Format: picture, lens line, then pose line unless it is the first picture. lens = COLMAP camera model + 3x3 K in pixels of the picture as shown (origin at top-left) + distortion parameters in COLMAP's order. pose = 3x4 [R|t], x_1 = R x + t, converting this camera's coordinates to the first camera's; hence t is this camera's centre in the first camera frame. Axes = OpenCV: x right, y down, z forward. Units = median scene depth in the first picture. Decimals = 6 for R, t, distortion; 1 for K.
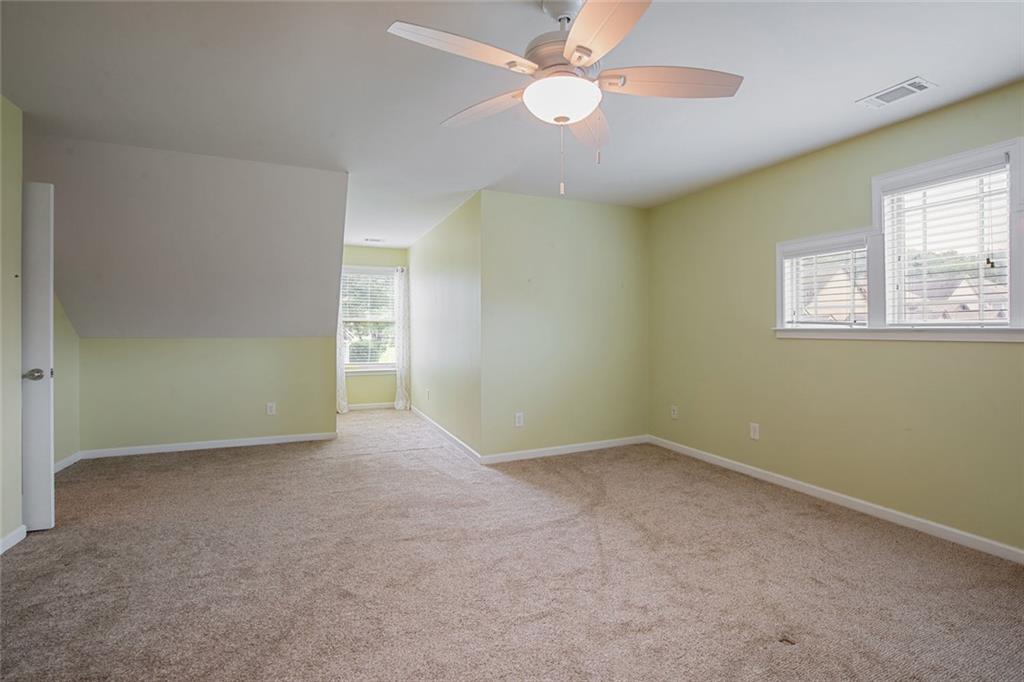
lens RADIAL K [[479.6, 0, 524.1], [0, 479.6, 328.8], [0, 0, 1]] dist [-0.027682, 0.000529]
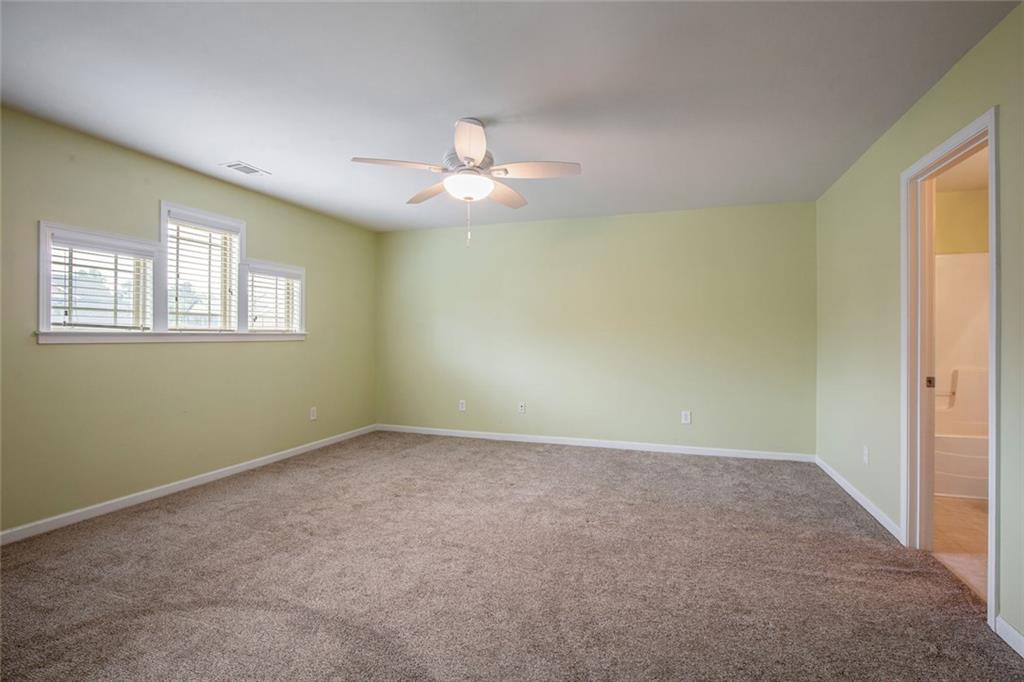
lens RADIAL K [[467.8, 0, 512.0], [0, 467.8, 341.0], [0, 0, 1]] dist [-0.002263, -0.000234]
pose [[-0.720682, -0.000928, 0.693265, -0.638163], [0.005963, 0.999954, 0.007538, 0.015964], [-0.693240, 0.009567, -0.720643, 1.195382]]
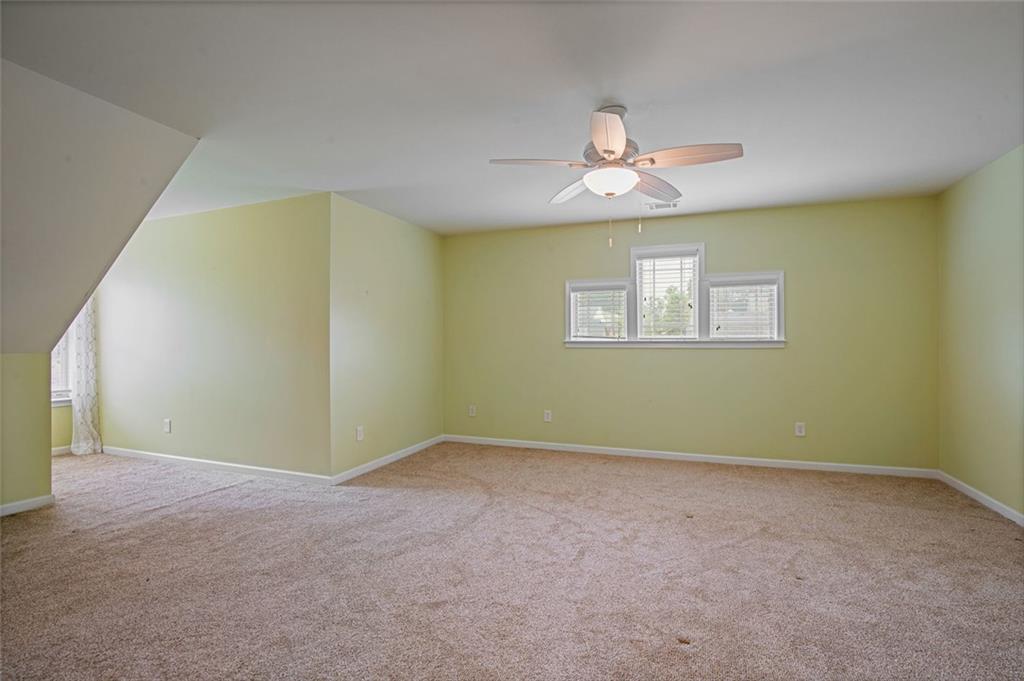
lens RADIAL K [[479.6, 0, 524.1], [0, 479.6, 328.3], [0, 0, 1]] dist [-0.027682, 0.000529]
pose [[0.693817, 0.021861, 0.719819, -0.692034], [-0.000595, 0.999556, -0.029783, 0.005726], [-0.720151, 0.020236, 0.693522, 0.112155]]
